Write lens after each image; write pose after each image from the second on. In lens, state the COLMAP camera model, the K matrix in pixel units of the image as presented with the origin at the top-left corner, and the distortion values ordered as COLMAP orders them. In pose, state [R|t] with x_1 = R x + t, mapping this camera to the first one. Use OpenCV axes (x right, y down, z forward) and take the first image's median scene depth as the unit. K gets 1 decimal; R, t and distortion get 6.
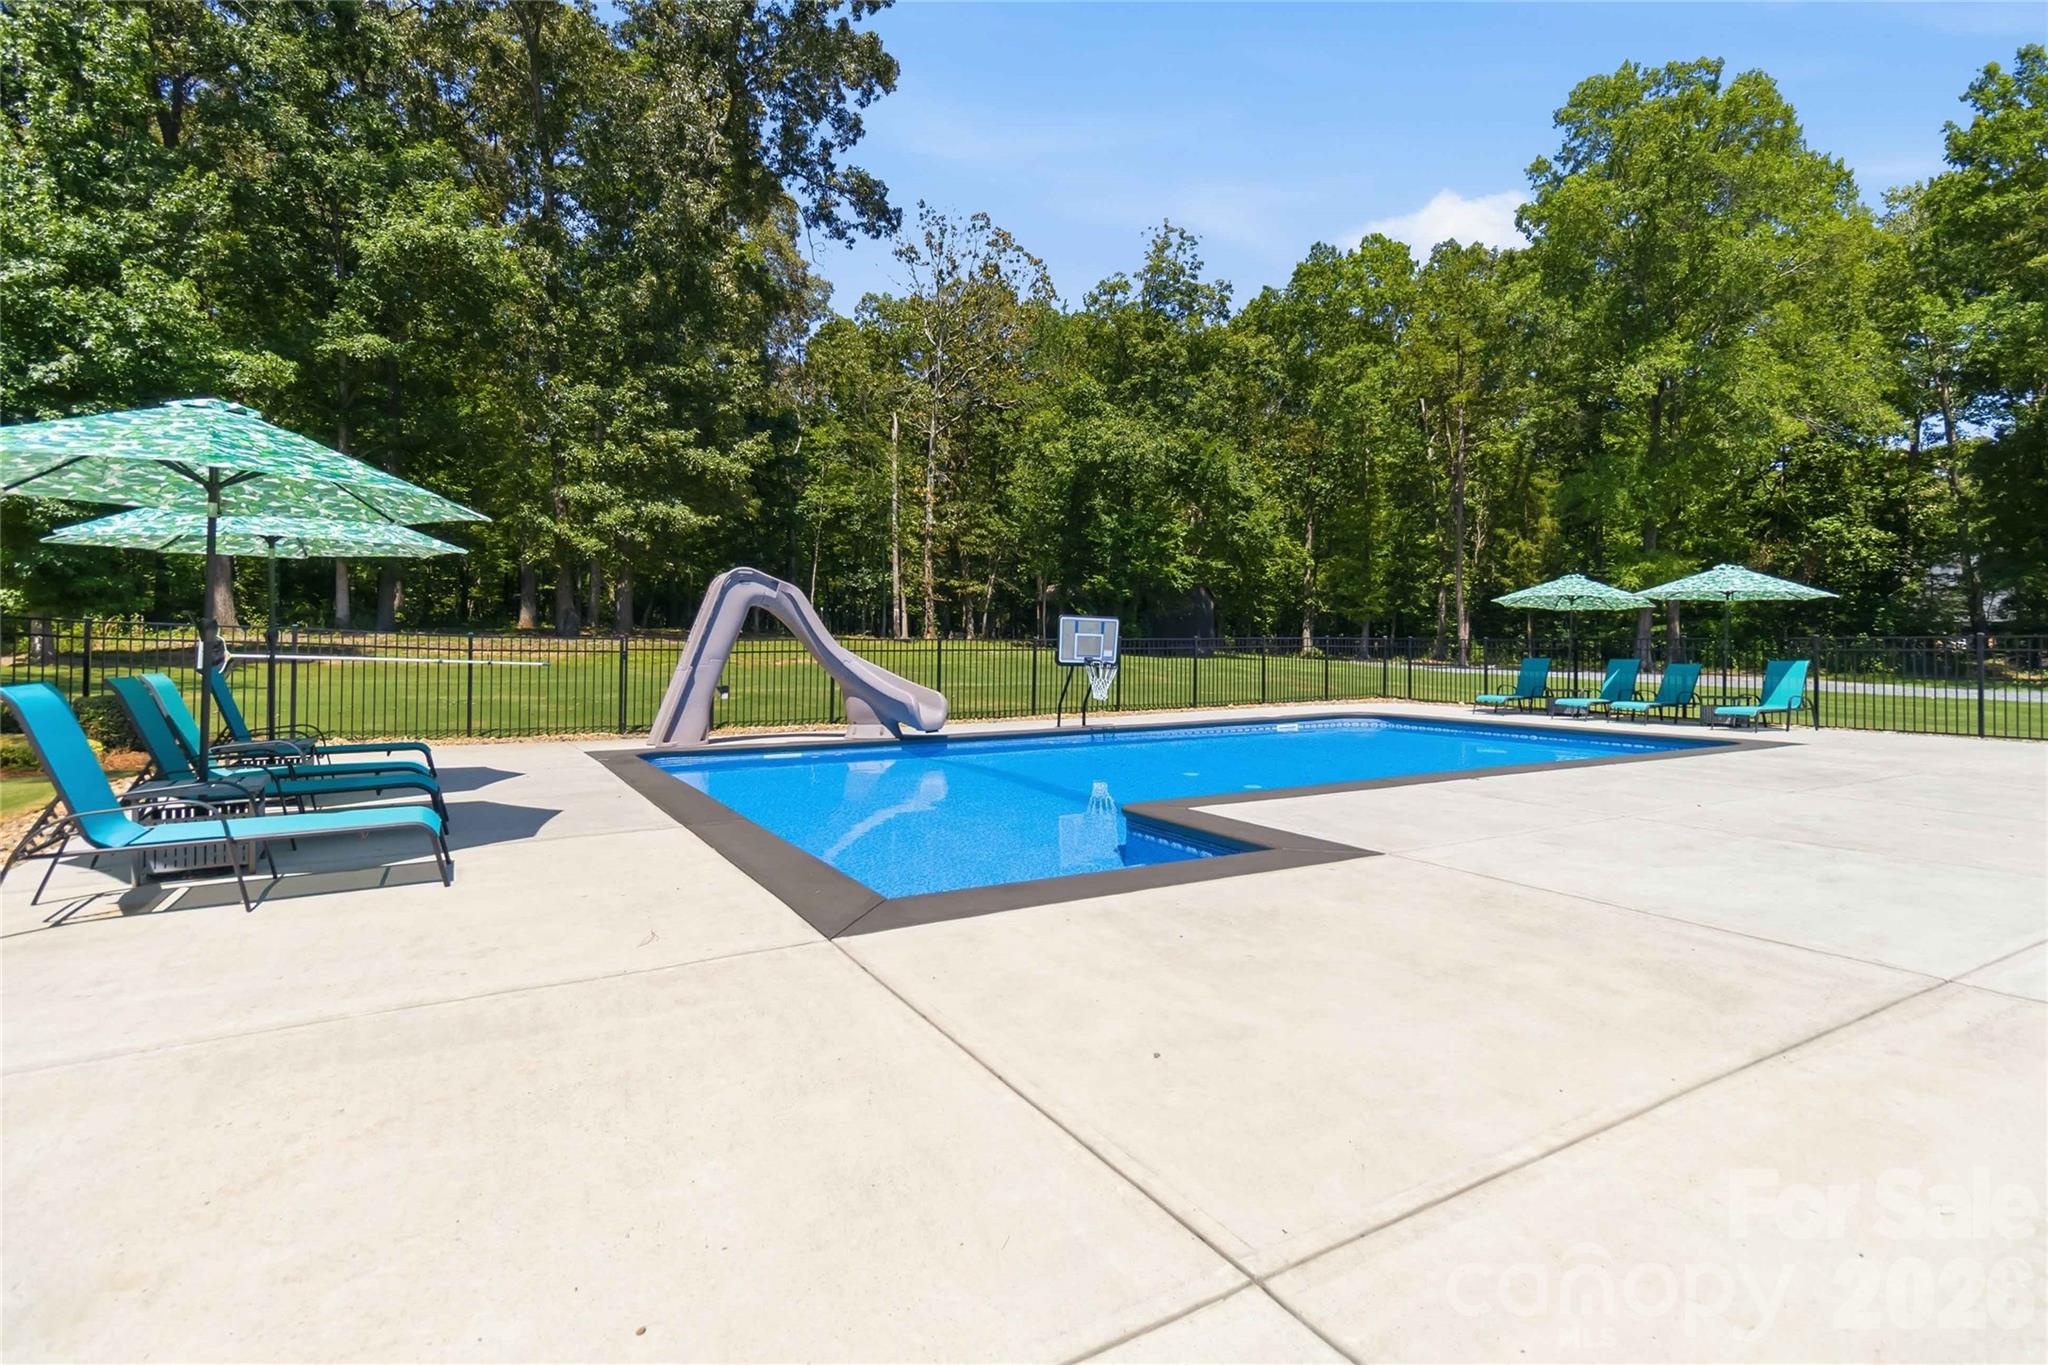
lens RADIAL K [[953.1, 0, 1035.2], [0, 953.1, 642.5], [0, 0, 1]] dist [0.002662, 0.001697]
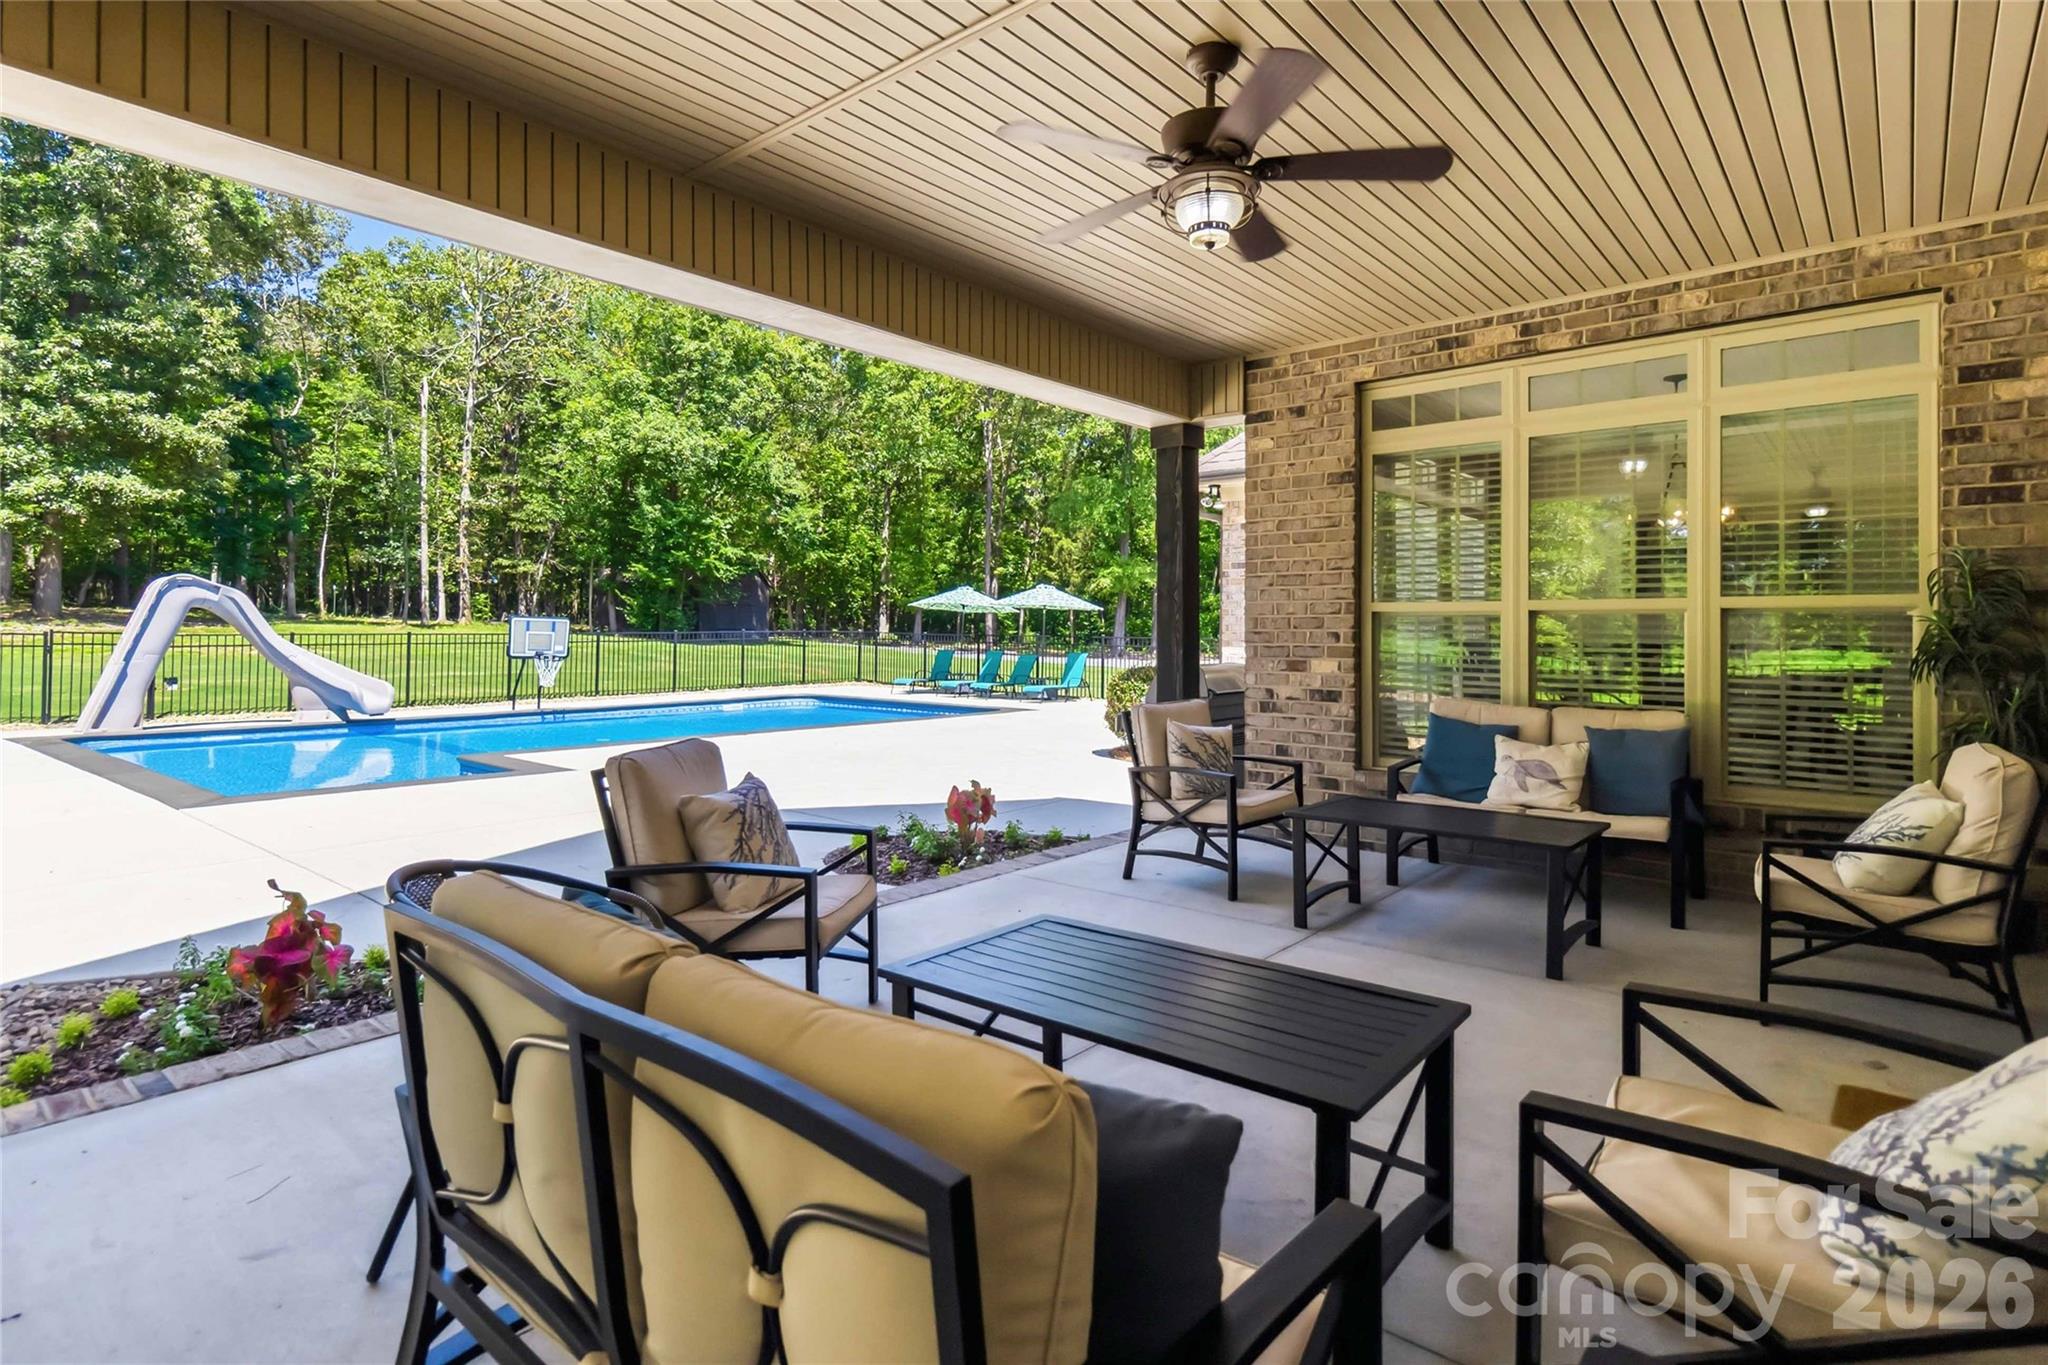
lens RADIAL K [[1026.2, 0, 1027.4], [0, 1026.2, 626.4], [0, 0, 1]] dist [0.001345, 0.000664]
pose [[0.938094, 0.007342, 0.346303, 0.081846], [-0.008736, 0.999959, 0.002465, -0.010715], [-0.346271, -0.005338, 0.938119, -0.189265]]
